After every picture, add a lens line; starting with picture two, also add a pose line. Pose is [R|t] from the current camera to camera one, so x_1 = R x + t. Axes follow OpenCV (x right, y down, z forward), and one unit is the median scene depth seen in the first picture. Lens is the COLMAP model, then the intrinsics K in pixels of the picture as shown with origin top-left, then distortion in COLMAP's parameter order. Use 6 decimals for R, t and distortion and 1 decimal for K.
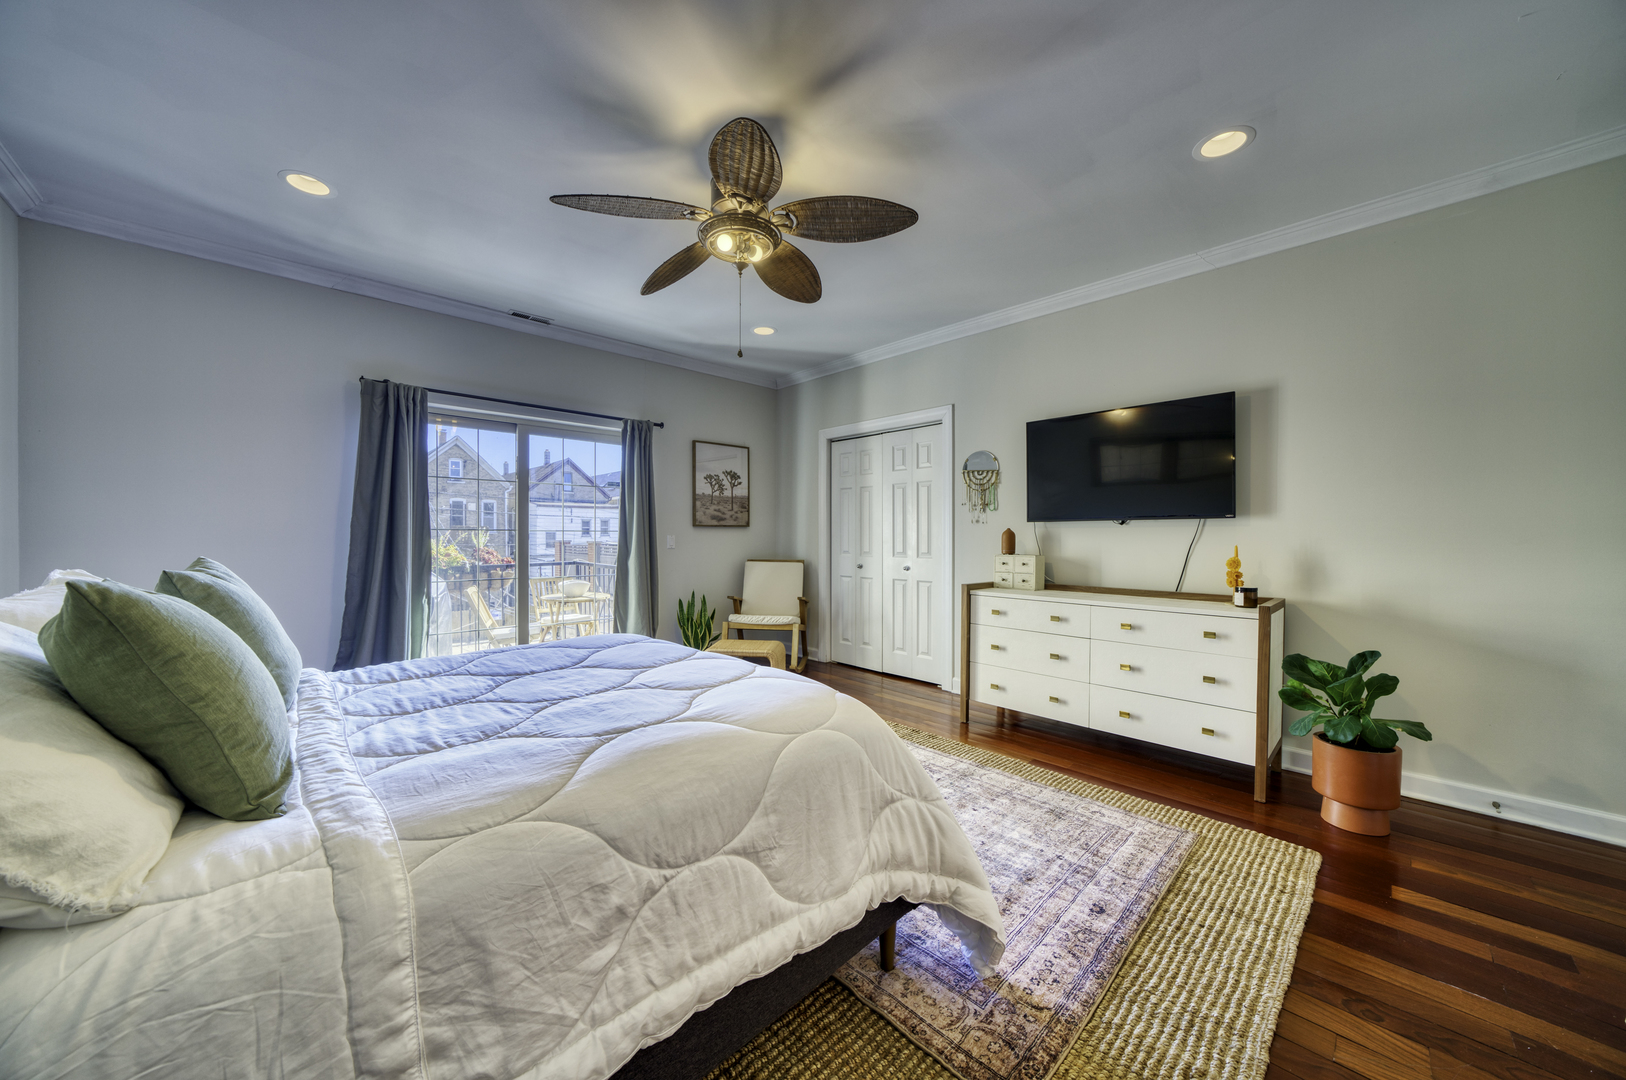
lens RADIAL K [[556.2, 0, 811.7], [0, 556.2, 534.9], [0, 0, 1]] dist [-0.019143, -0.000002]
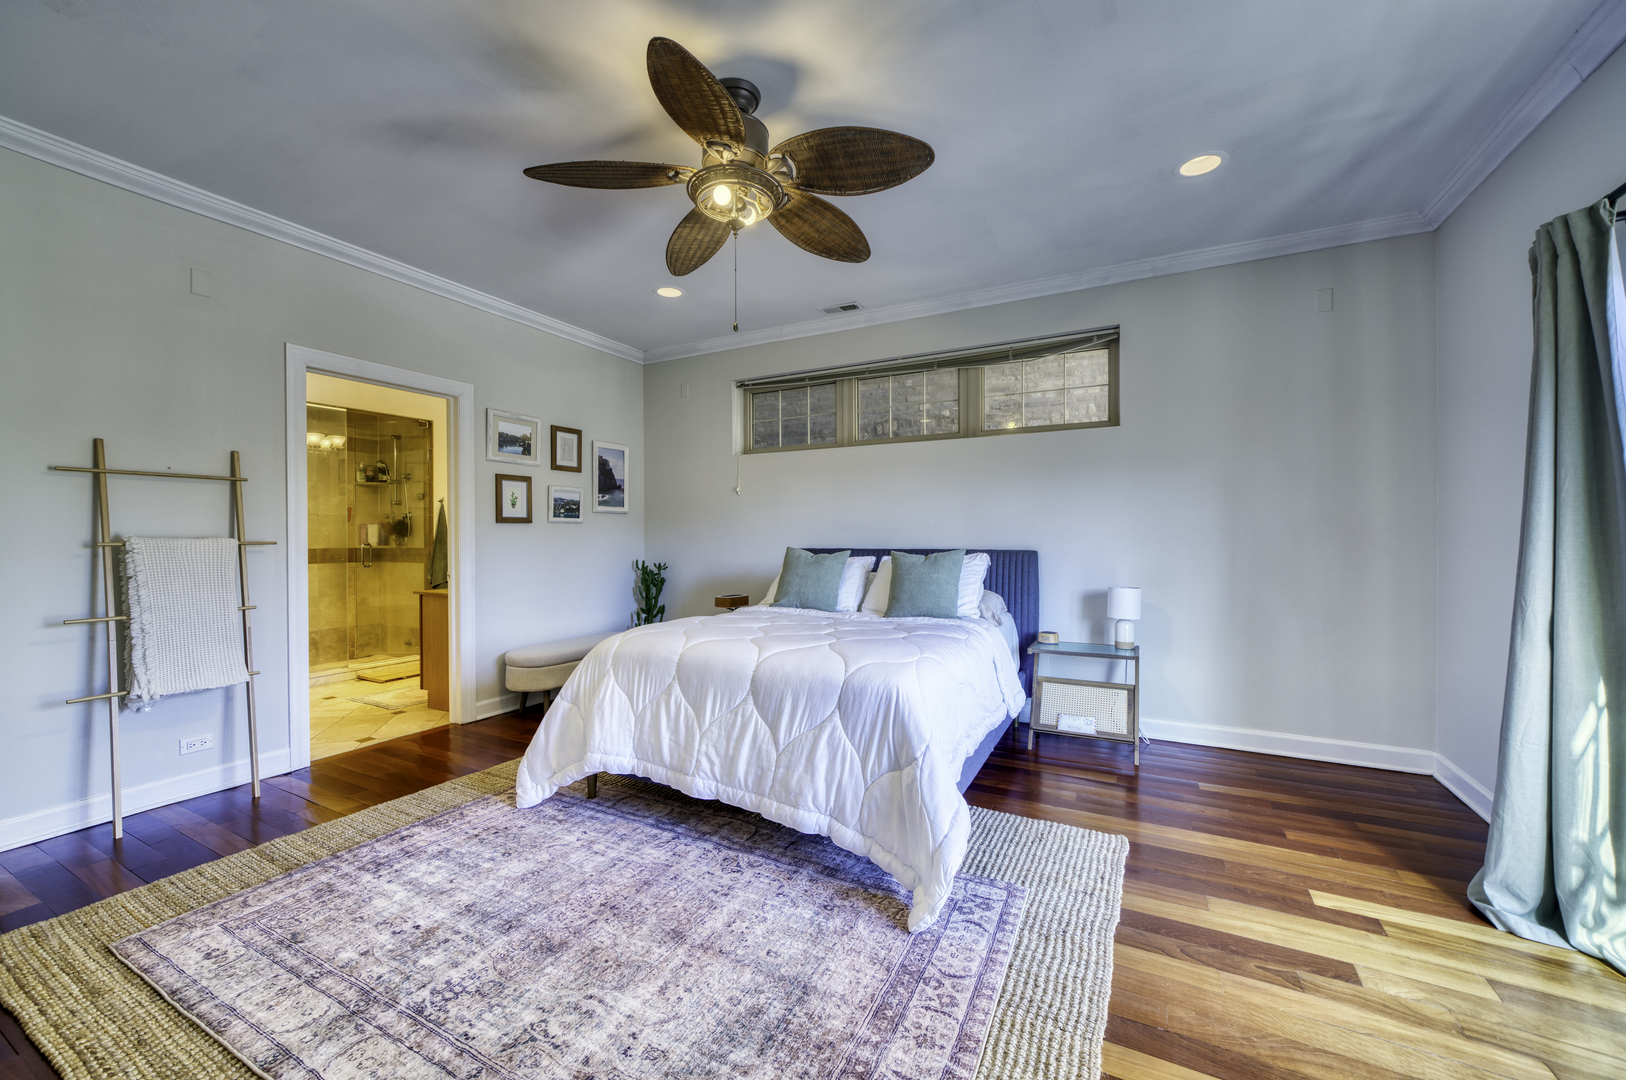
lens RADIAL K [[635.0, 0, 805.9], [0, 635.0, 539.2], [0, 0, 1]] dist [-0.003449, -0.000053]
pose [[-0.951850, 0.002392, -0.306555, 0.054714], [0.001292, 0.999992, 0.003791, -0.000391], [0.306561, 0.003212, -0.951846, 1.522443]]
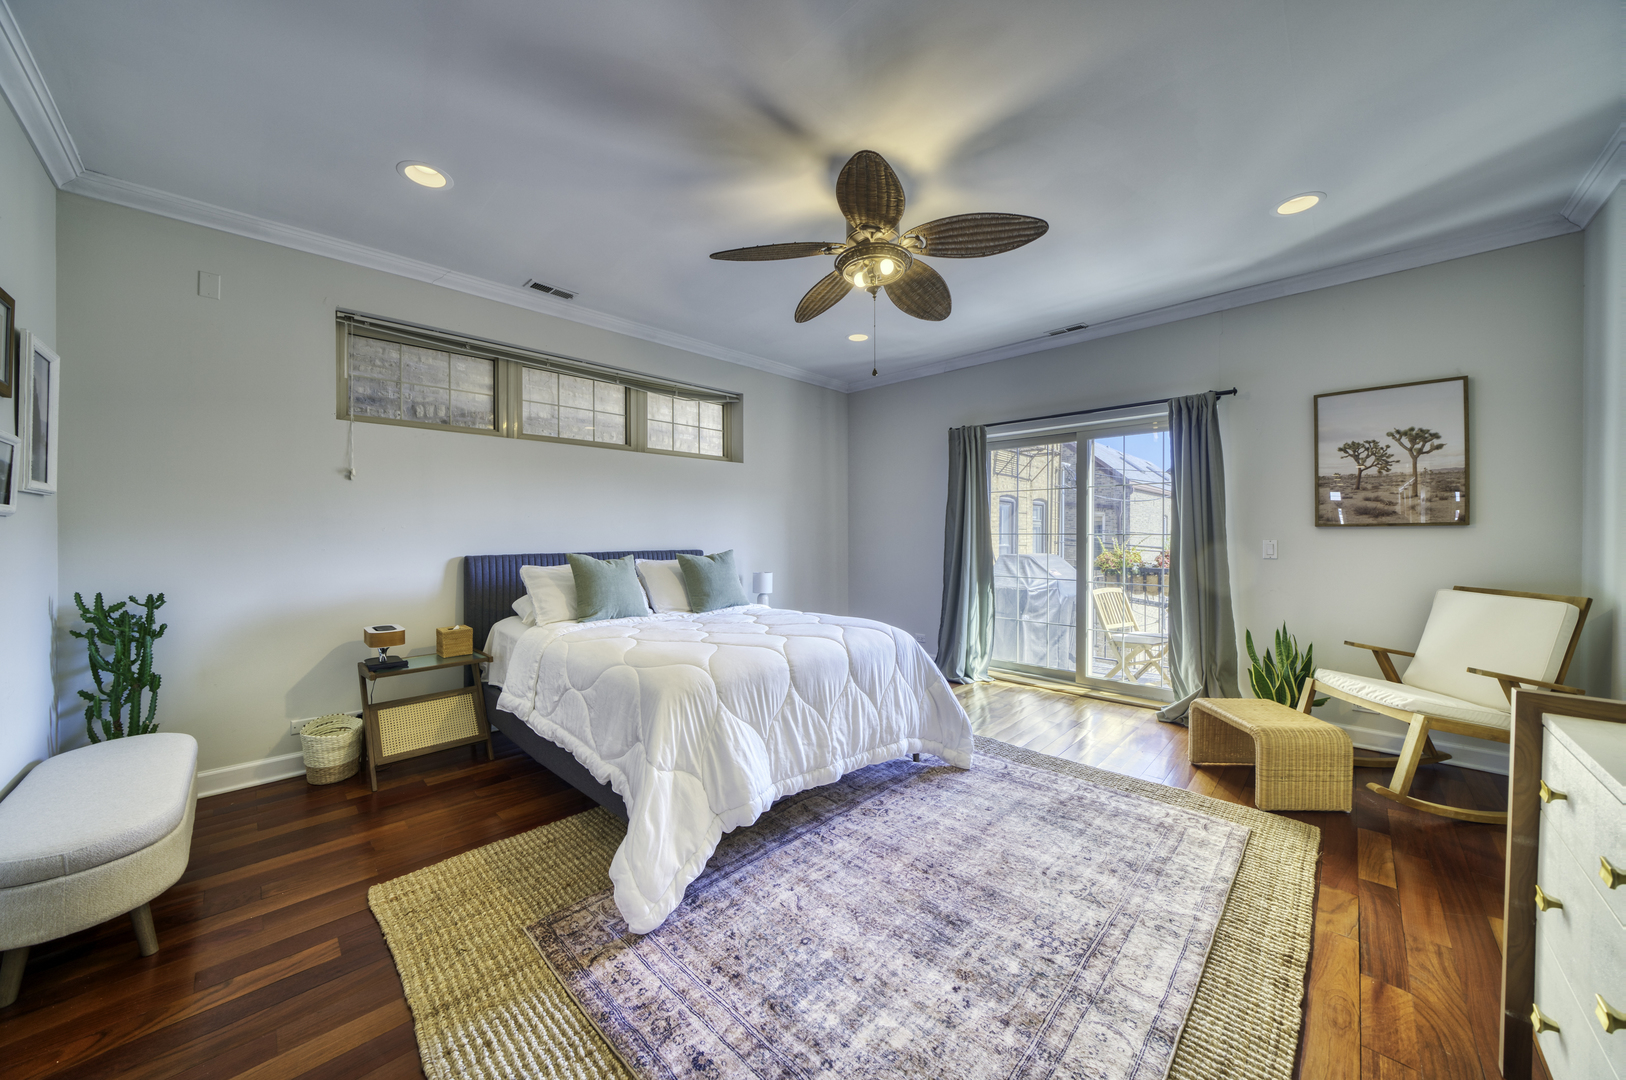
lens RADIAL K [[568.4, 0, 805.4], [0, 568.4, 530.7], [0, 0, 1]] dist [-0.020960, -0.000002]
pose [[0.029475, -0.003798, -0.999558, 0.733384], [0.001859, 0.999991, -0.003745, -0.015364], [0.999564, -0.001748, 0.029482, 0.643273]]
